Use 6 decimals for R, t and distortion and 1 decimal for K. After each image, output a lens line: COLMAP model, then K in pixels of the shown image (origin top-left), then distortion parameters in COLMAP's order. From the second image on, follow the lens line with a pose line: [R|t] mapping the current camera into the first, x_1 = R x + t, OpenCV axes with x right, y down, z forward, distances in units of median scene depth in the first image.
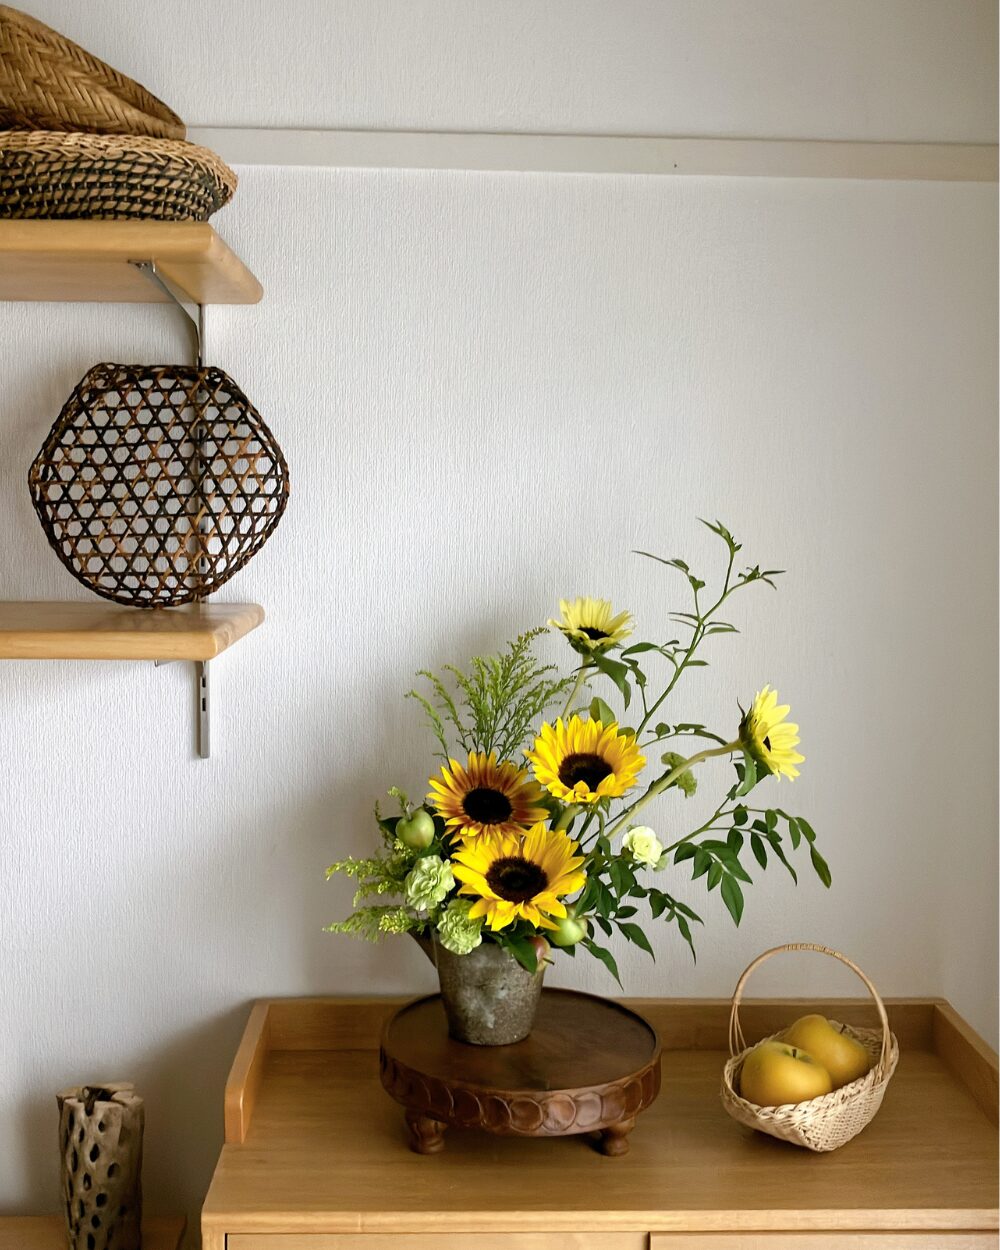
lens RADIAL K [[1437.8, 0, 500.0], [0, 1437.8, 625.0], [0, 0, 1]] dist [0.090738, -0.050743]
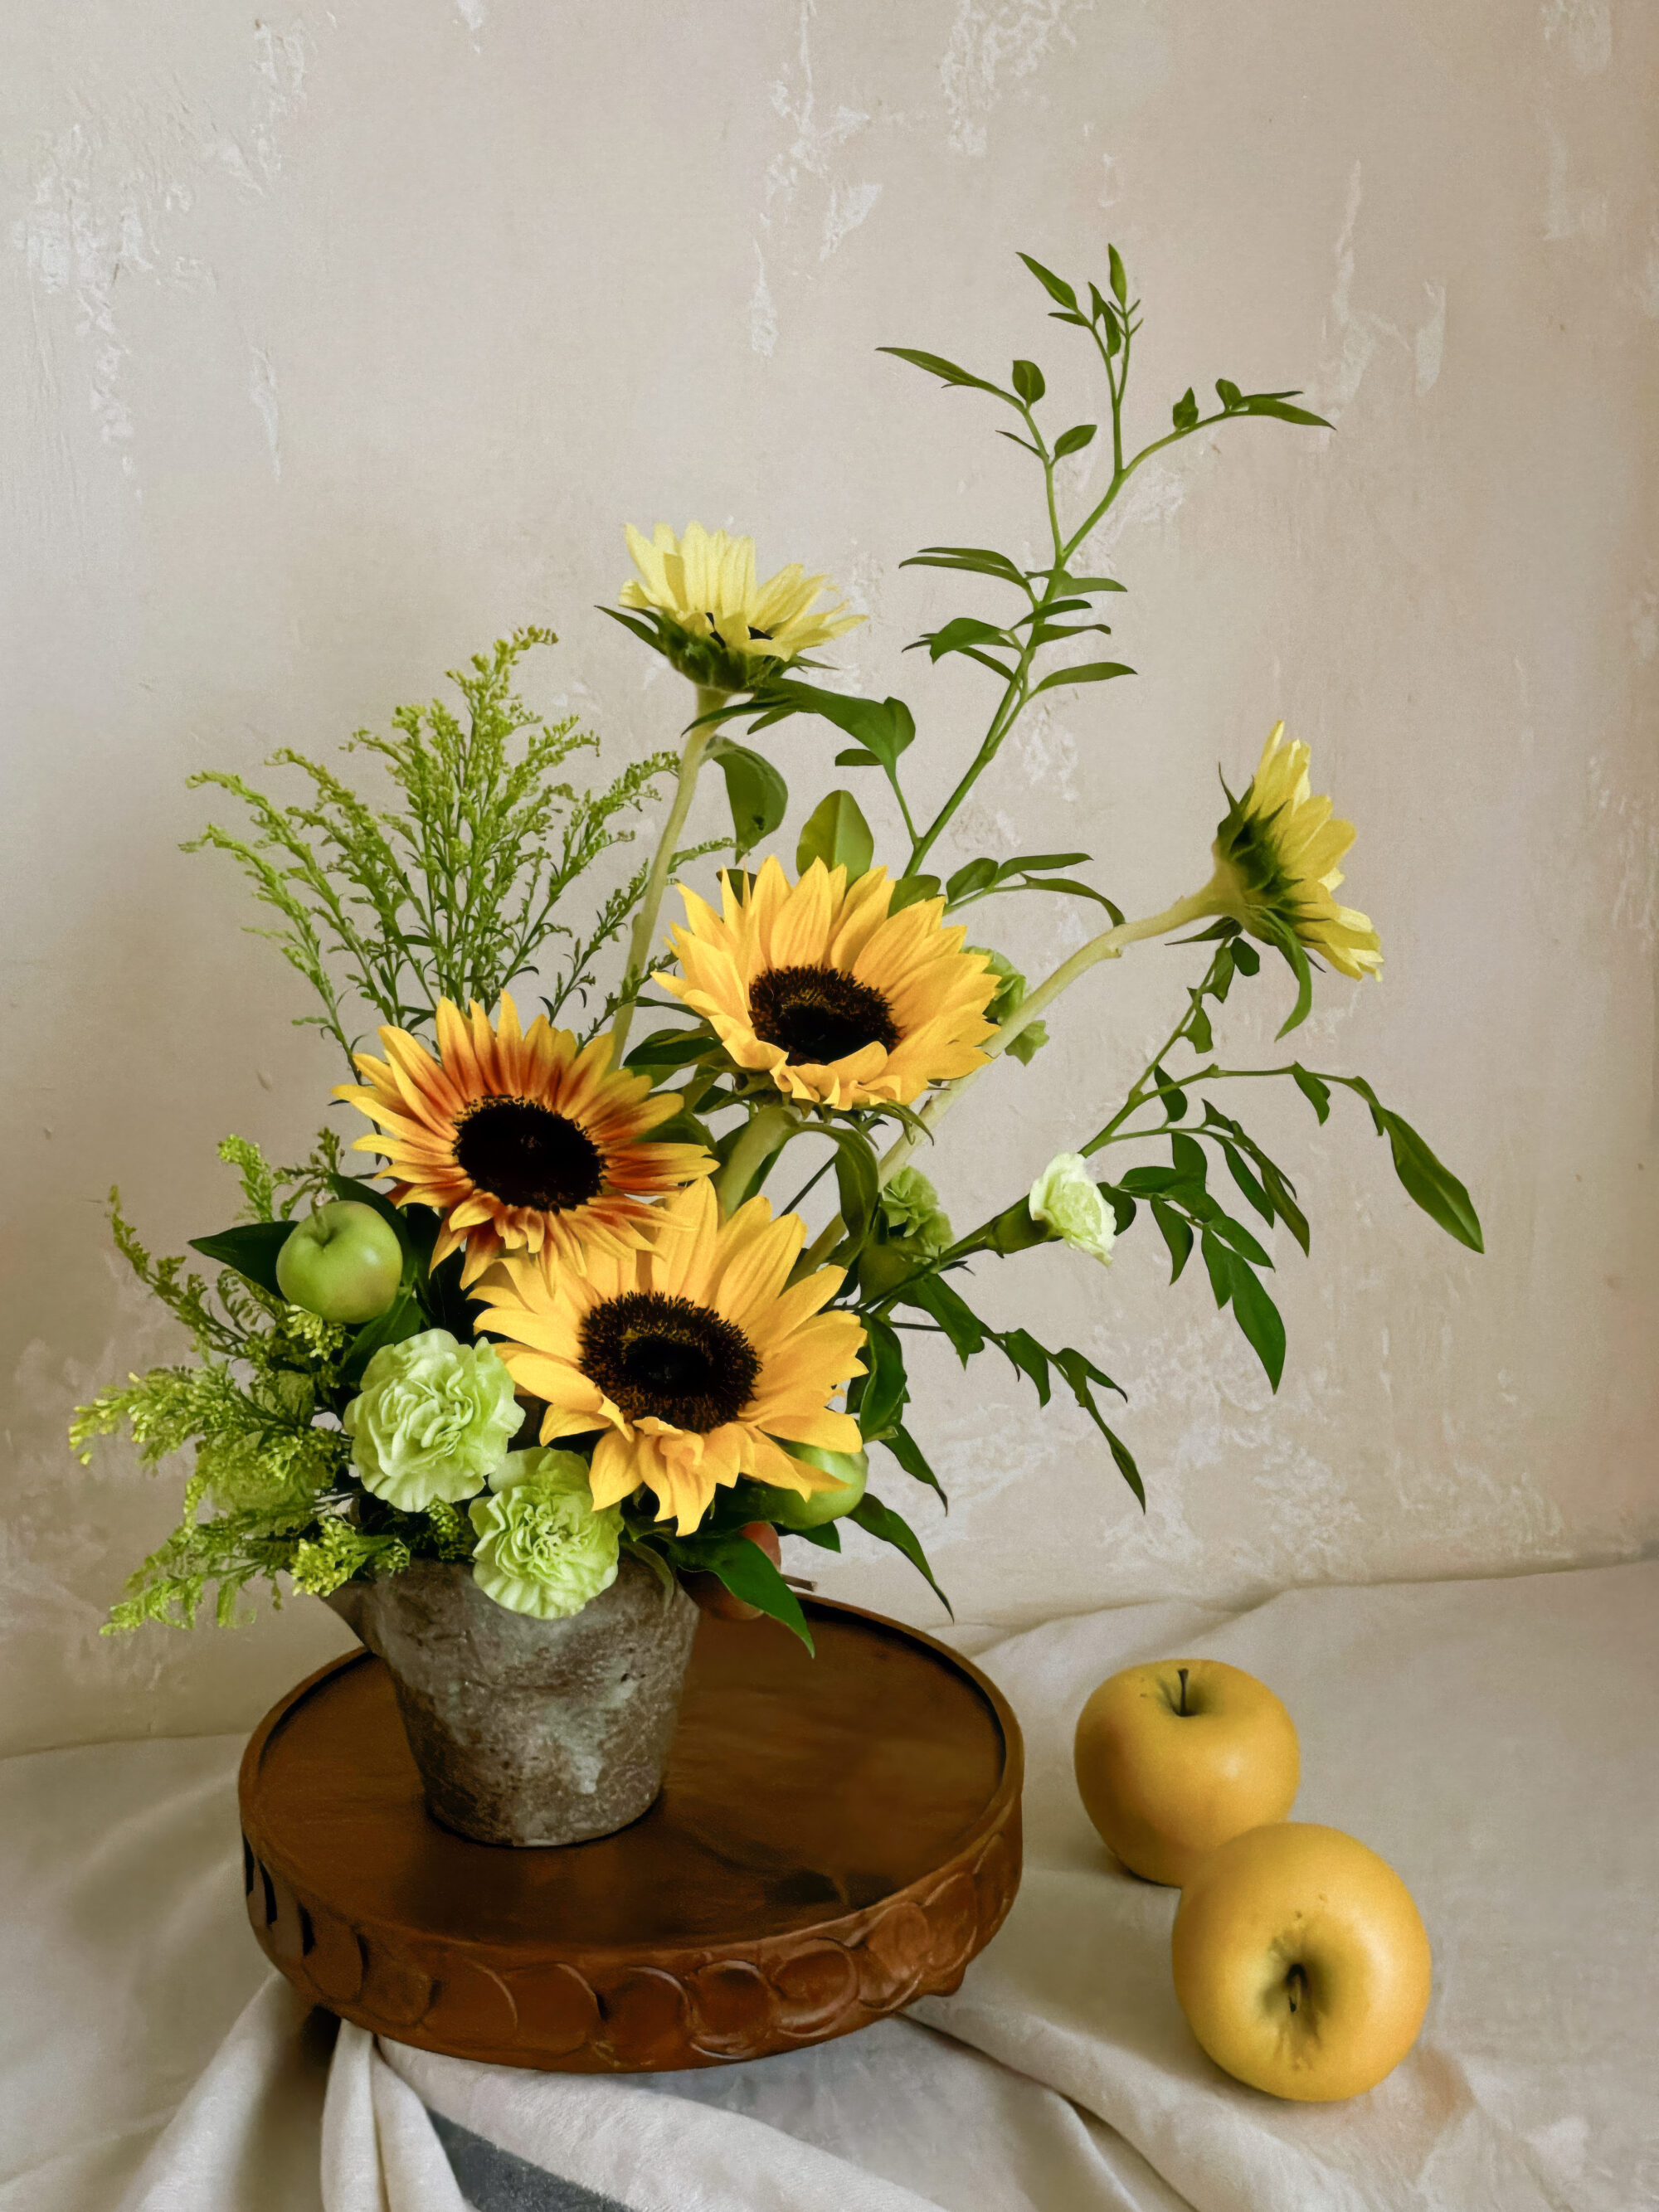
lens RADIAL K [[2423.4, 0, 829.5], [0, 2423.4, 1106.0], [0, 0, 1]] dist [0.082582, -0.000946]
pose [[0.912354, -0.118364, 0.391918, -0.163600], [0.069646, 0.988213, 0.136323, 0.044414], [-0.403435, -0.097079, 0.909844, 0.476496]]
